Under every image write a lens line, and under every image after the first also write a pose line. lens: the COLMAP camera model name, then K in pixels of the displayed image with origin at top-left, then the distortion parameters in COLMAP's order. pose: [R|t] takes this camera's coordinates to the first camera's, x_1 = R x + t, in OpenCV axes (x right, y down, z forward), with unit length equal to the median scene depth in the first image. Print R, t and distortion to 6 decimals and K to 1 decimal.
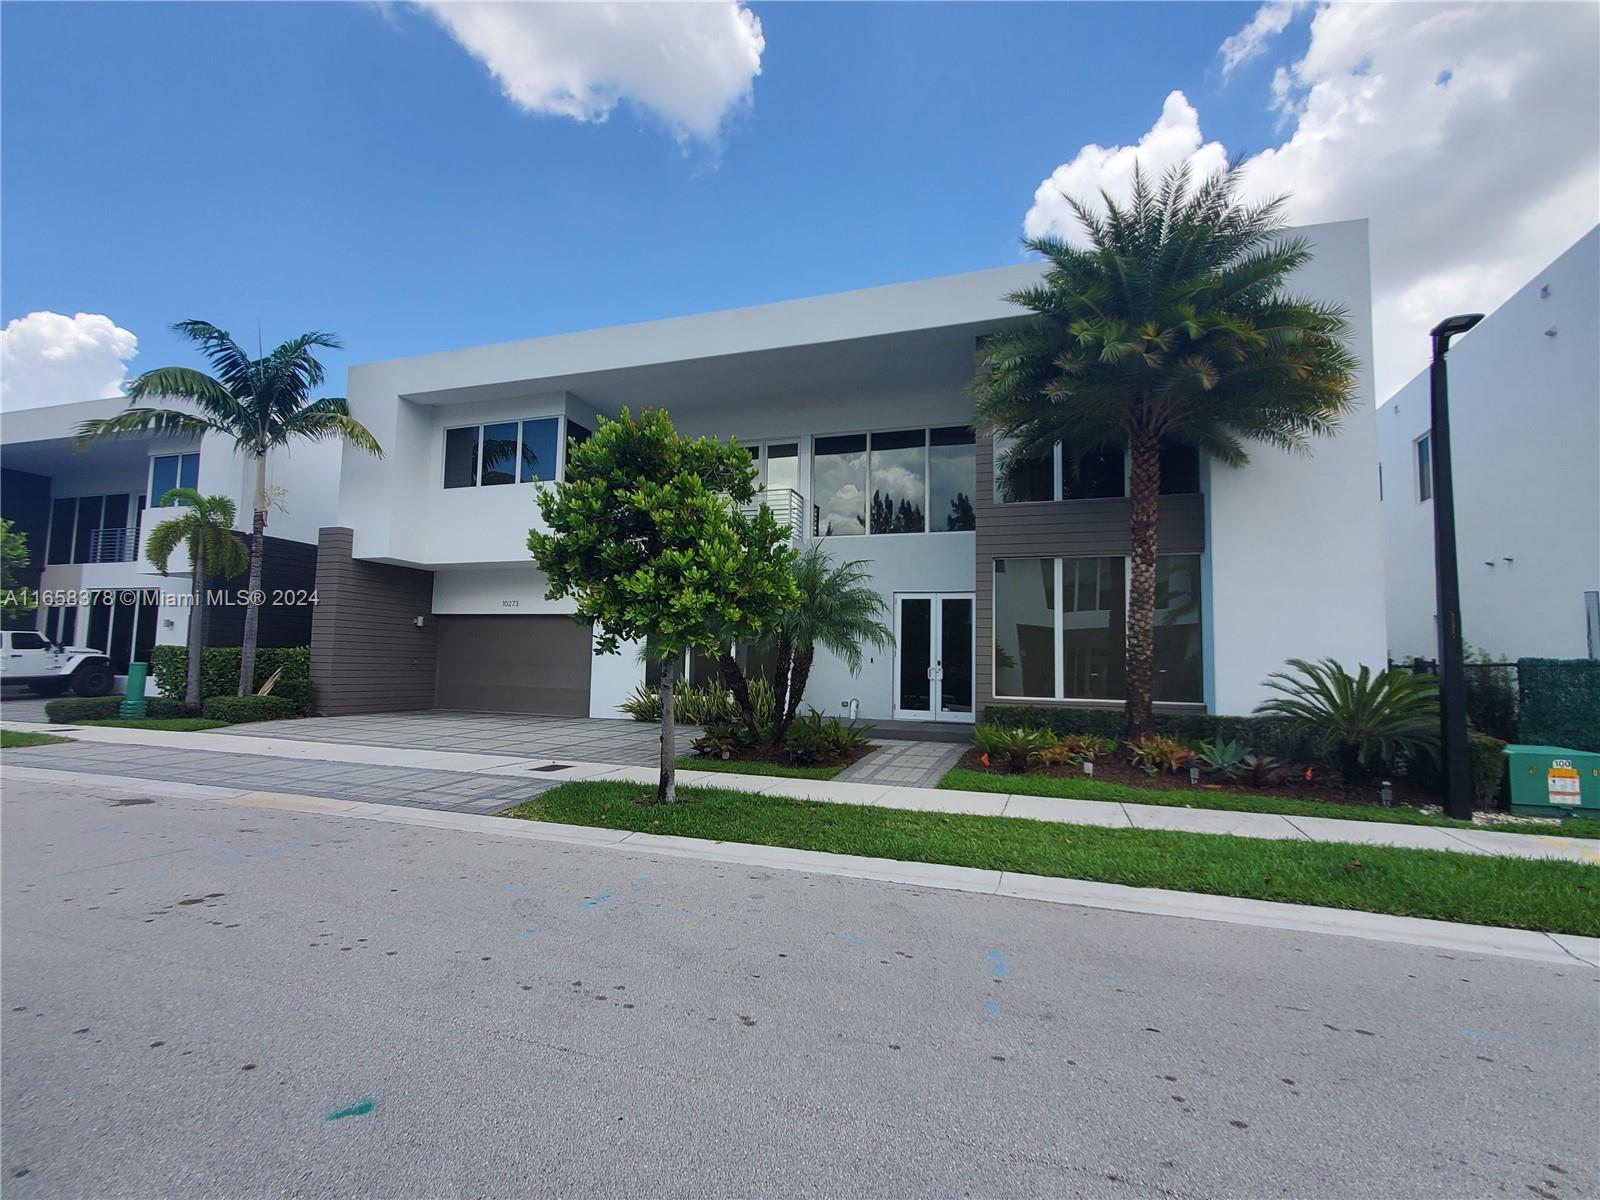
lens RADIAL K [[766.7, 0, 798.6], [0, 766.7, 599.5], [0, 0, 1]] dist [0.005207, 0.001265]
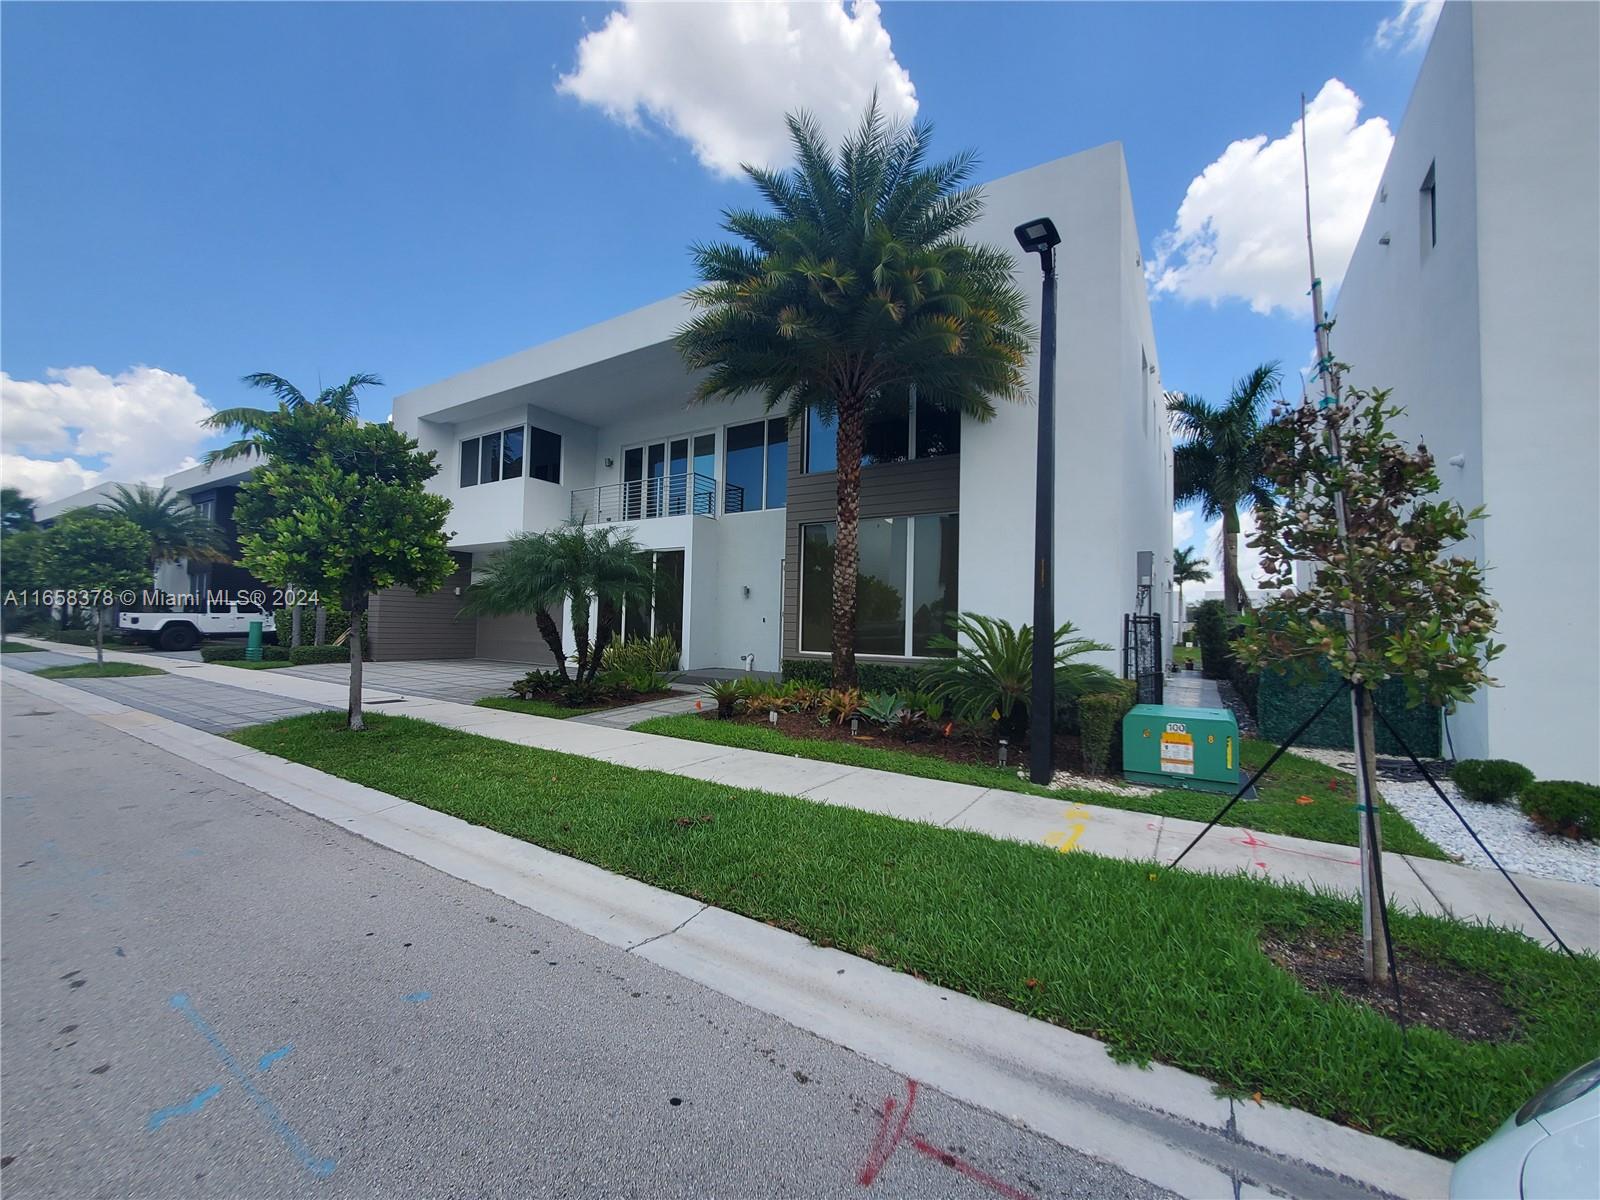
lens RADIAL K [[633.0, 0, 802.2], [0, 633.0, 598.5], [0, 0, 1]] dist [-0.000568, 0.000090]
pose [[0.972057, -0.006554, -0.234654, 0.534194], [0.013820, 0.999474, 0.029333, 0.027942], [0.234339, -0.031756, 0.971636, 0.147078]]
